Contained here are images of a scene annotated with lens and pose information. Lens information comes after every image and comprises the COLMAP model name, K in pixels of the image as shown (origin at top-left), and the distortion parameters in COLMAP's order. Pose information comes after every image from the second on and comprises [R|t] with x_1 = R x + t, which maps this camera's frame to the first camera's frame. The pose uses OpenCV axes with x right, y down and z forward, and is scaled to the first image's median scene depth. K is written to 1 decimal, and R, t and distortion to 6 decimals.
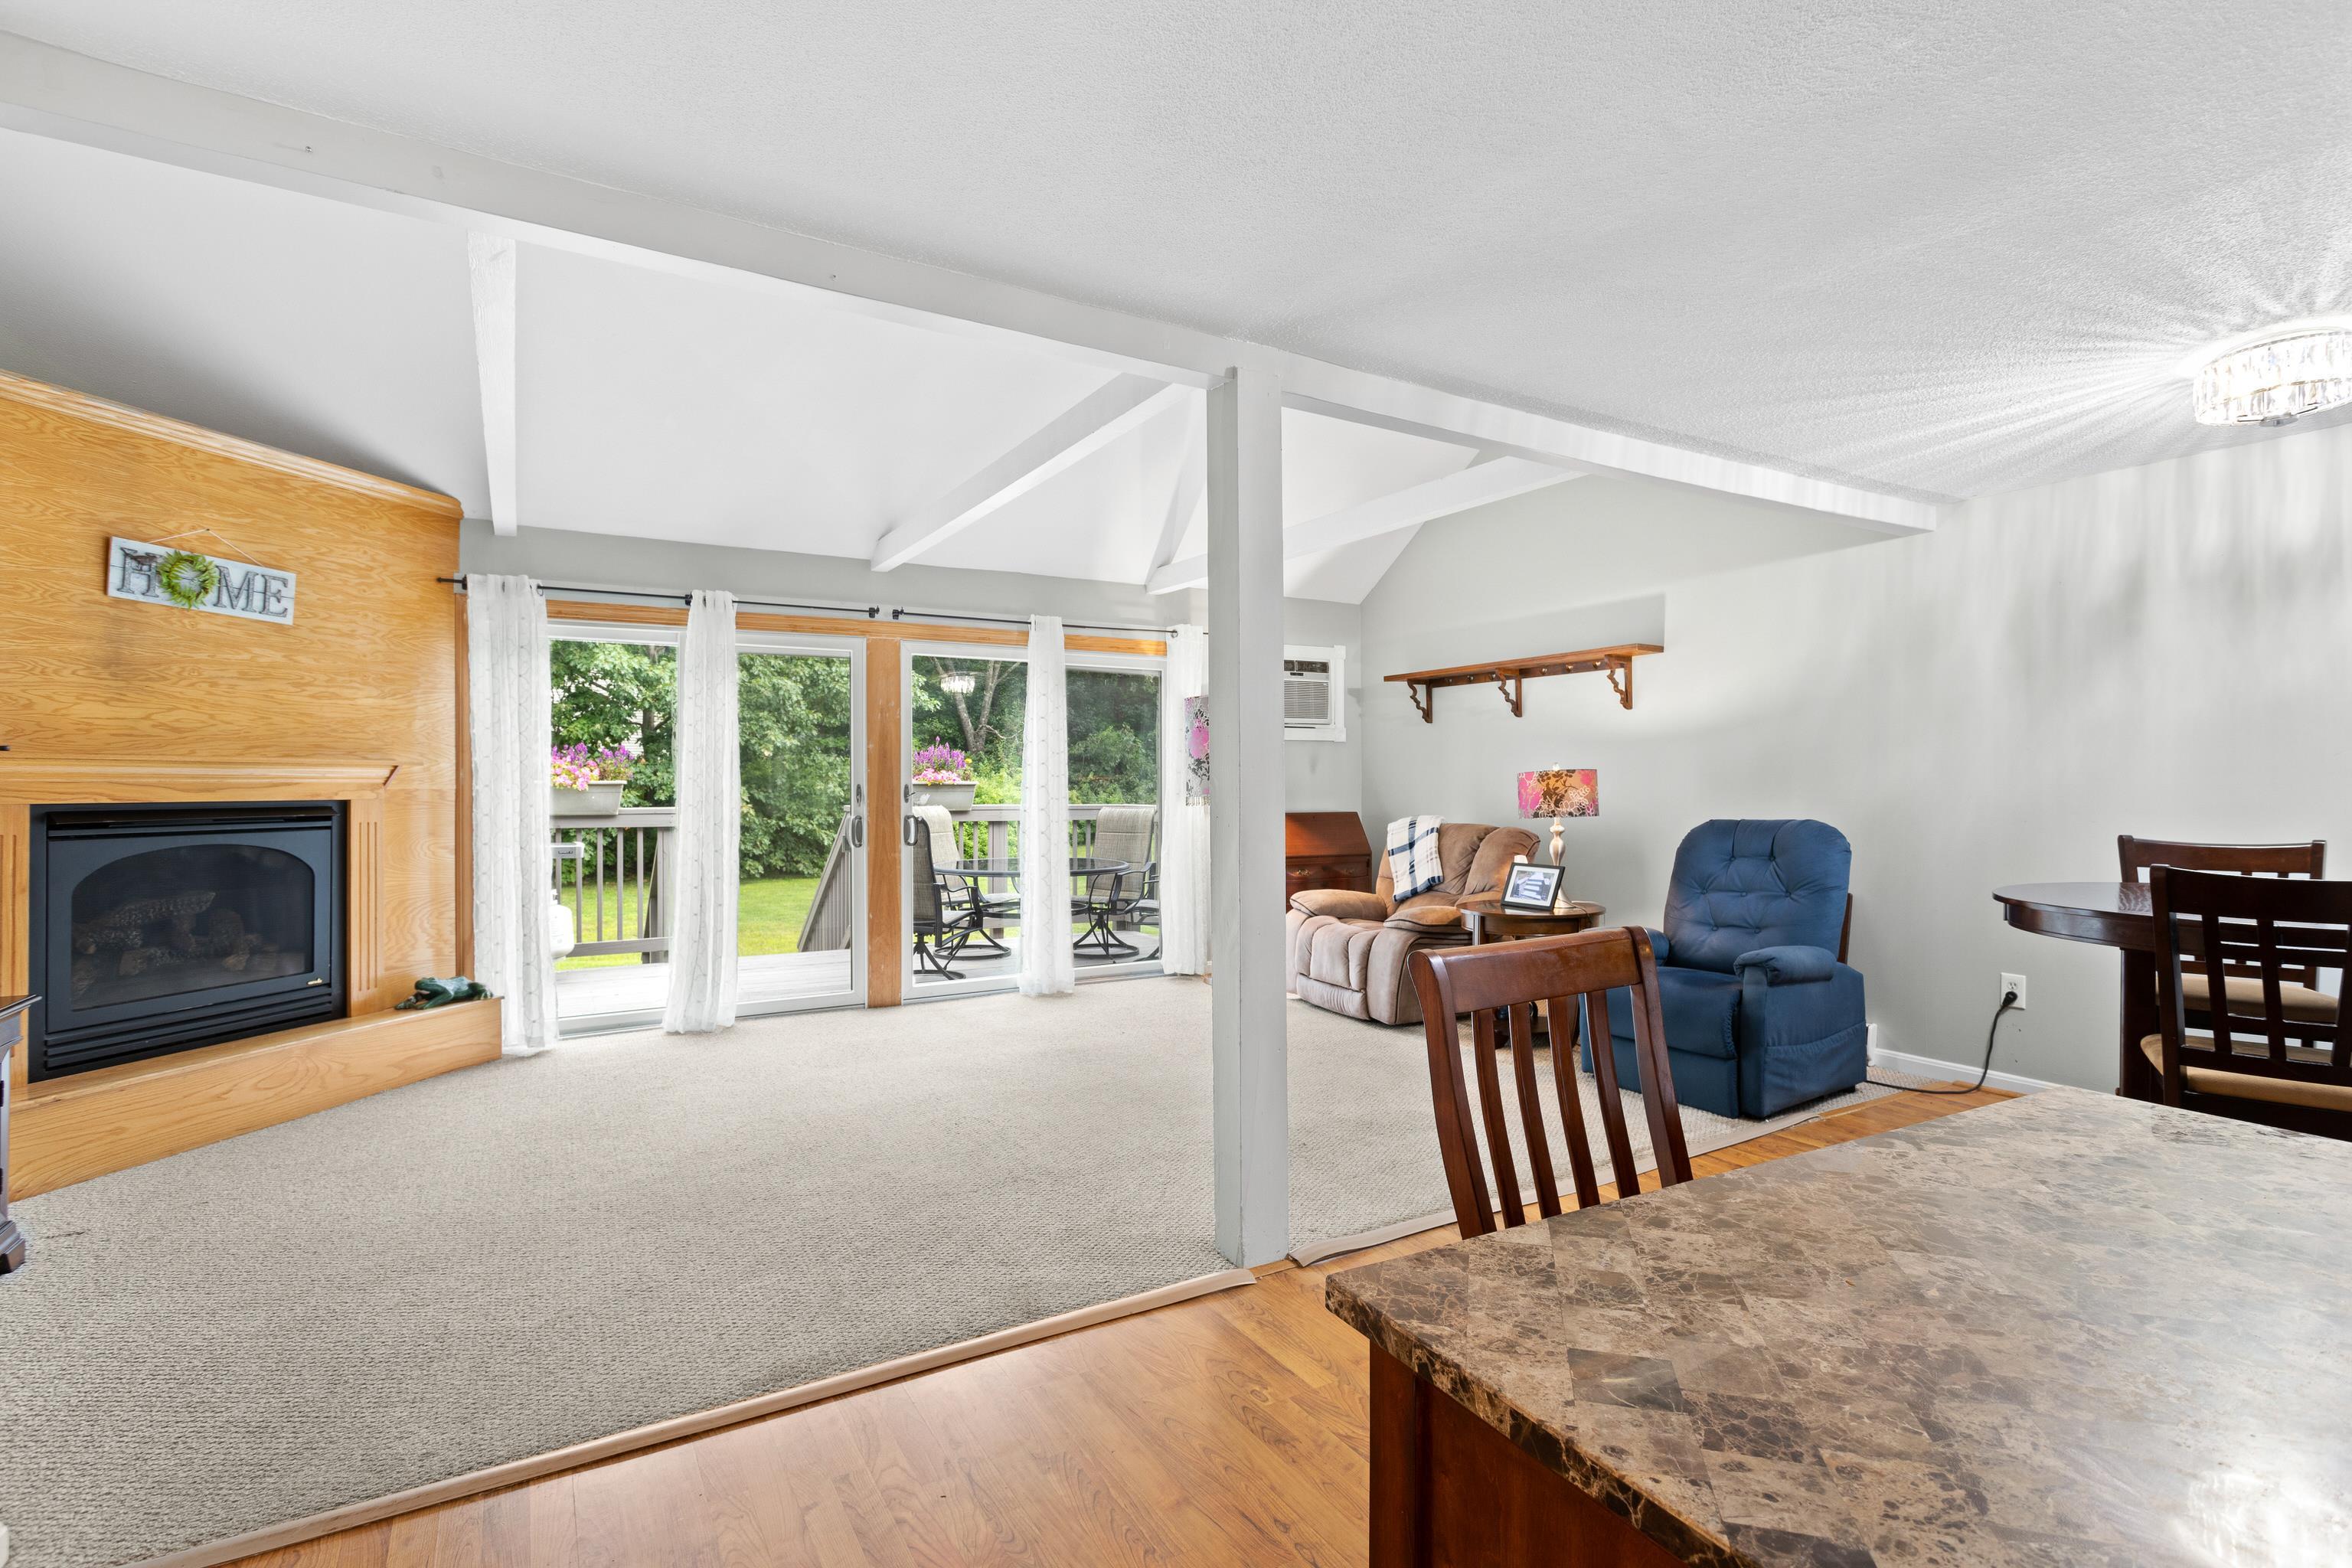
lens RADIAL K [[1115.6, 0, 1183.3], [0, 1115.6, 781.4], [0, 0, 1]] dist [-0.005484, 0.004471]
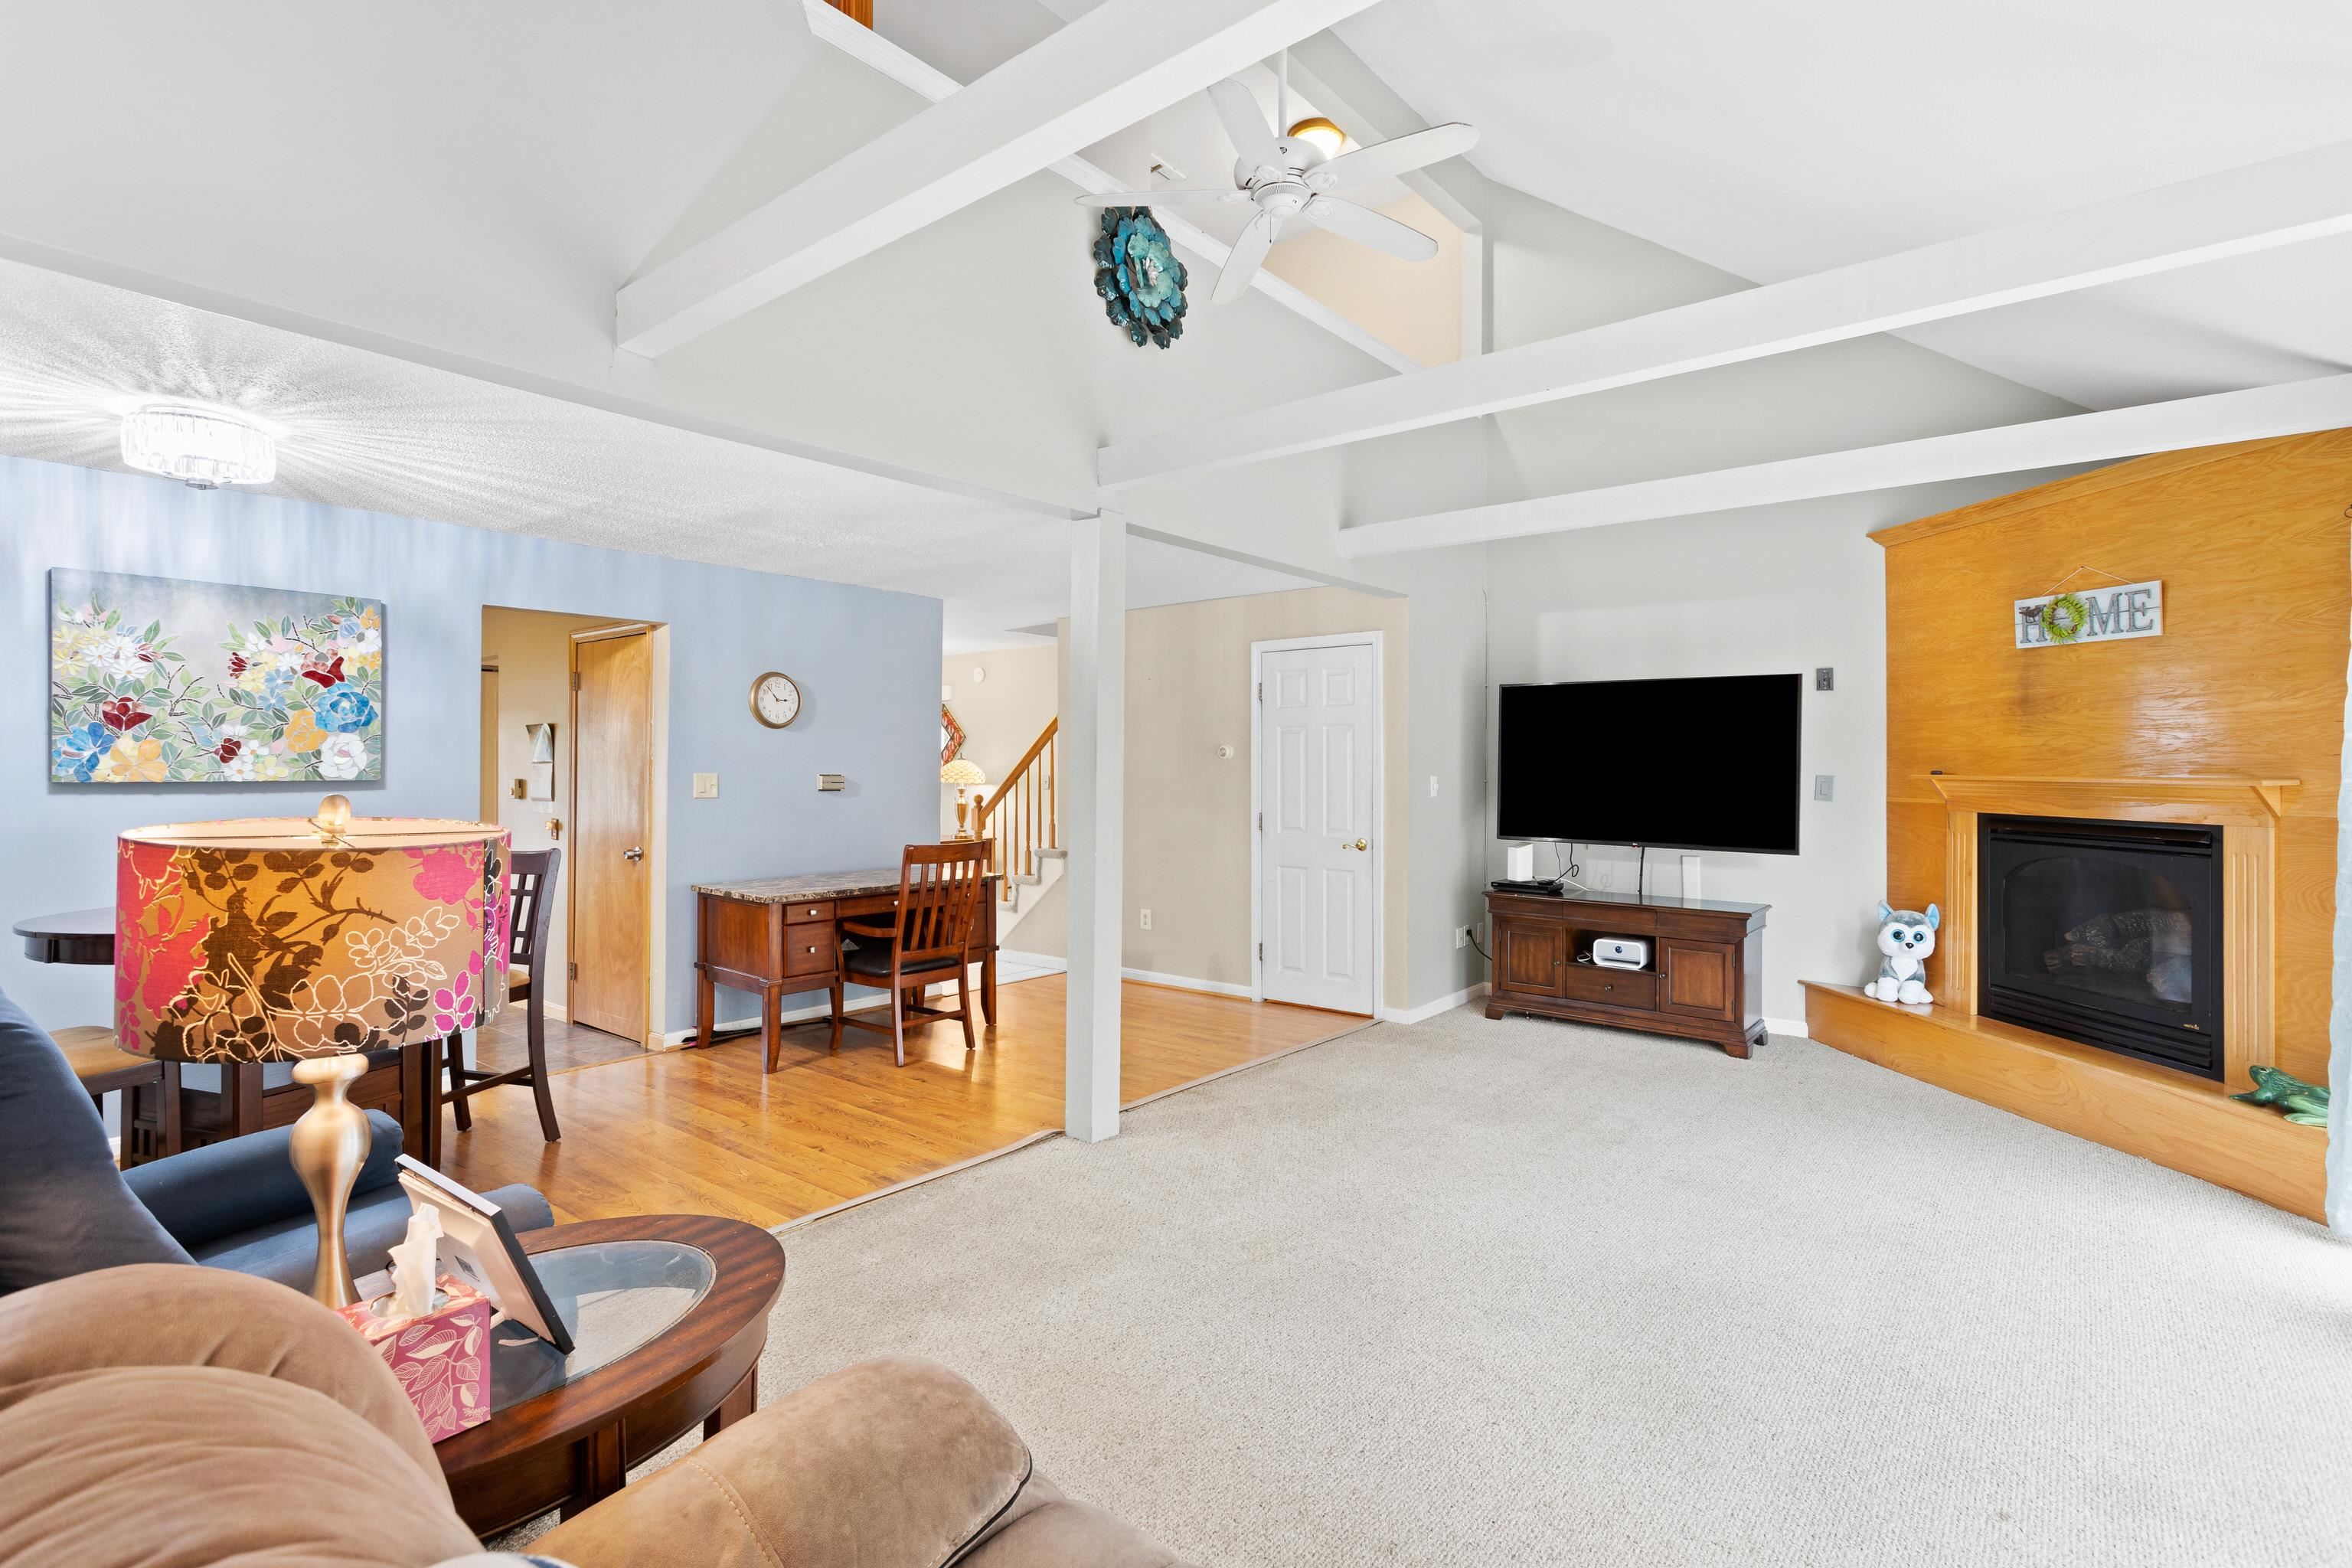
lens RADIAL K [[1115.6, 0, 1181.1], [0, 1115.6, 771.3], [0, 0, 1]] dist [-0.005484, 0.004471]
pose [[-0.935589, -0.000446, -0.353090, 0.266985], [-0.002021, 0.999990, 0.004091, -0.024550], [0.353084, 0.004541, -0.935581, 1.395096]]
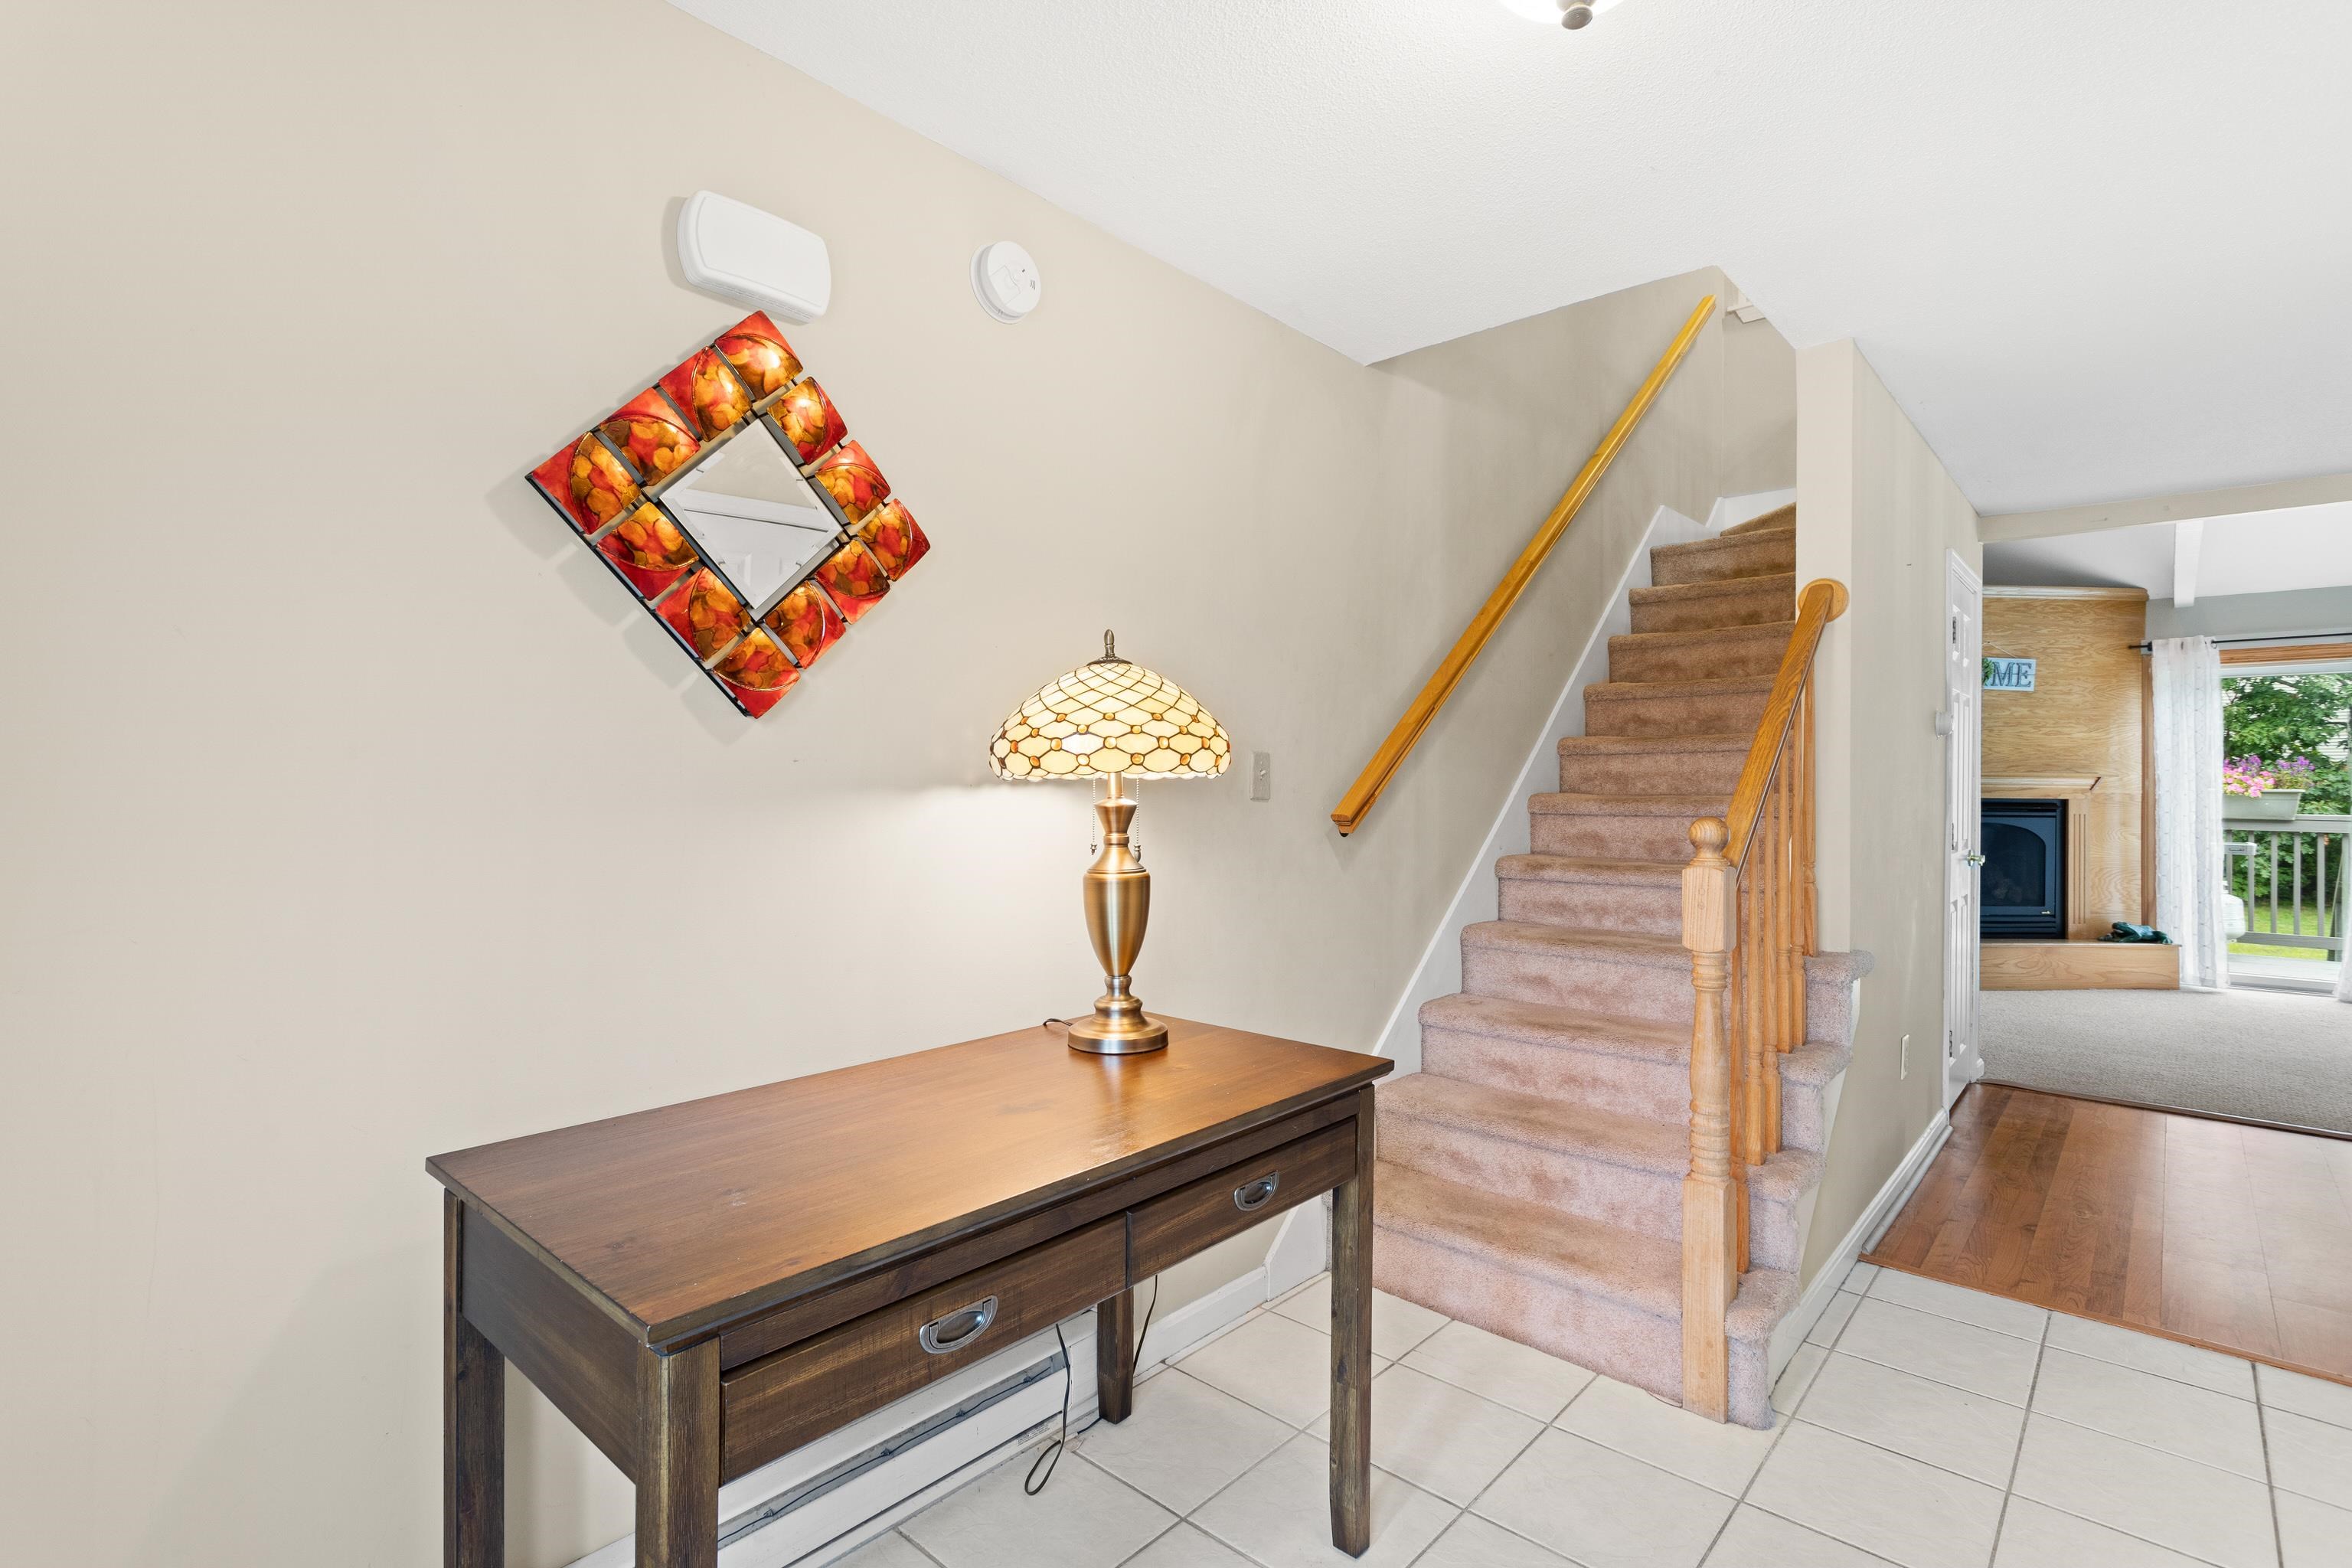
lens RADIAL K [[1115.6, 0, 1168.5], [0, 1115.6, 777.0], [0, 0, 1]] dist [-0.005484, 0.004471]
pose [[0.295063, -0.000822, -0.955477, 0.337490], [-0.009251, 0.999950, -0.003718, 0.002844], [0.955433, 0.009936, 0.295041, -0.606453]]
